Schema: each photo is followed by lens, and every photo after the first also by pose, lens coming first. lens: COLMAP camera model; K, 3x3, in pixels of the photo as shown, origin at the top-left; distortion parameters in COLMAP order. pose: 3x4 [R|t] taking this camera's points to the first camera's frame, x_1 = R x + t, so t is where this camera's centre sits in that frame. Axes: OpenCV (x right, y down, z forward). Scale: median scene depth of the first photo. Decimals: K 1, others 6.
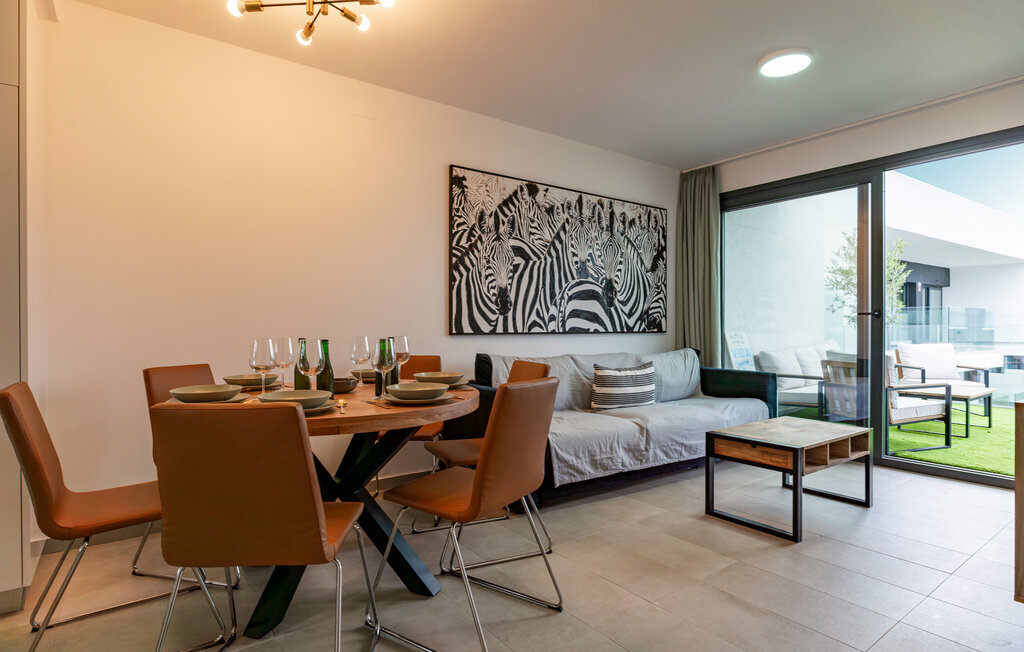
lens RADIAL K [[540.5, 0, 489.4], [0, 540.5, 333.9], [0, 0, 1]] dist [-0.000460, 0.002340]
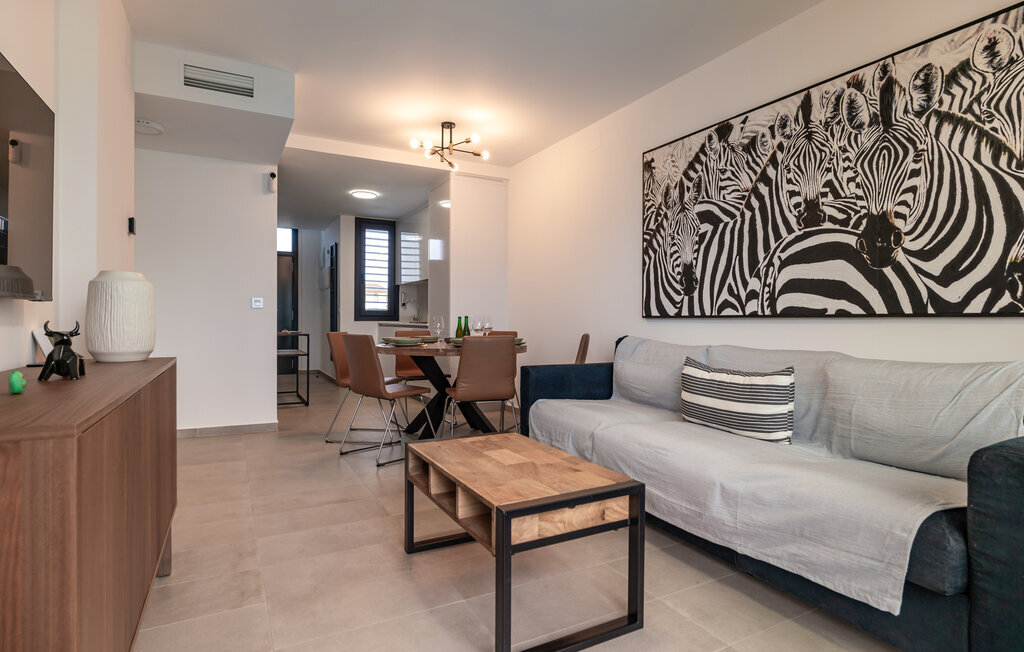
lens RADIAL K [[540.5, 0, 518.6], [0, 540.5, 319.7], [0, 0, 1]] dist [-0.000460, 0.002340]
pose [[-0.125142, 0.005955, -0.992121, 0.840824], [-0.005367, 0.999963, 0.006679, -0.000103], [0.992124, 0.006160, -0.125106, 0.763993]]
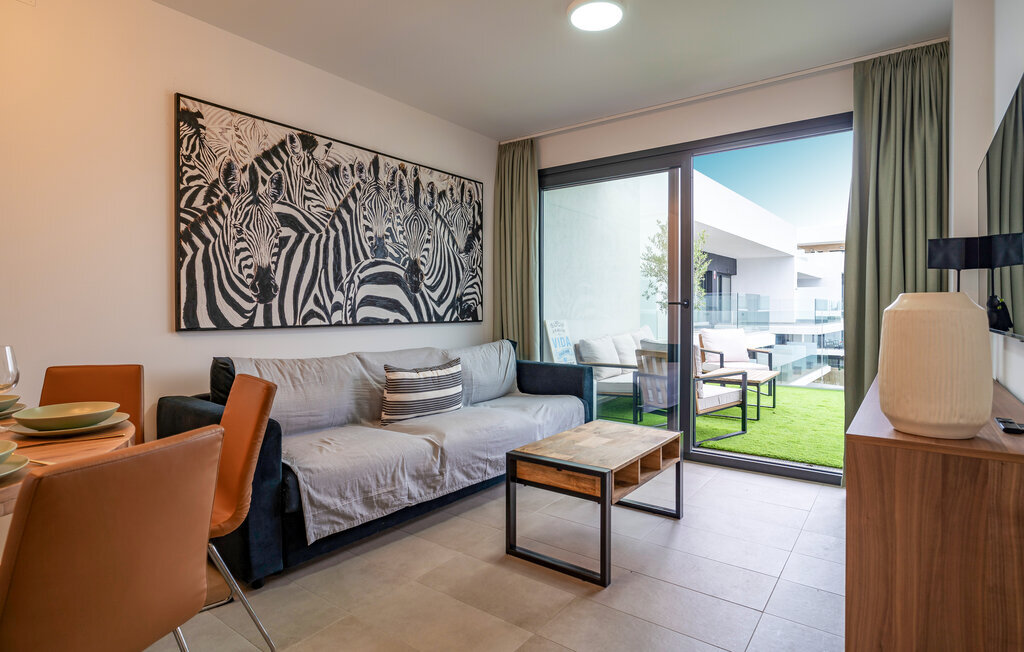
lens RADIAL K [[540.5, 0, 495.7], [0, 540.5, 317.8], [0, 0, 1]] dist [-0.000460, 0.002340]
pose [[0.958223, -0.002057, 0.286013, 0.109400], [0.000000, 0.999974, 0.007192, -0.017928], [-0.286021, -0.006891, 0.958199, 0.163910]]
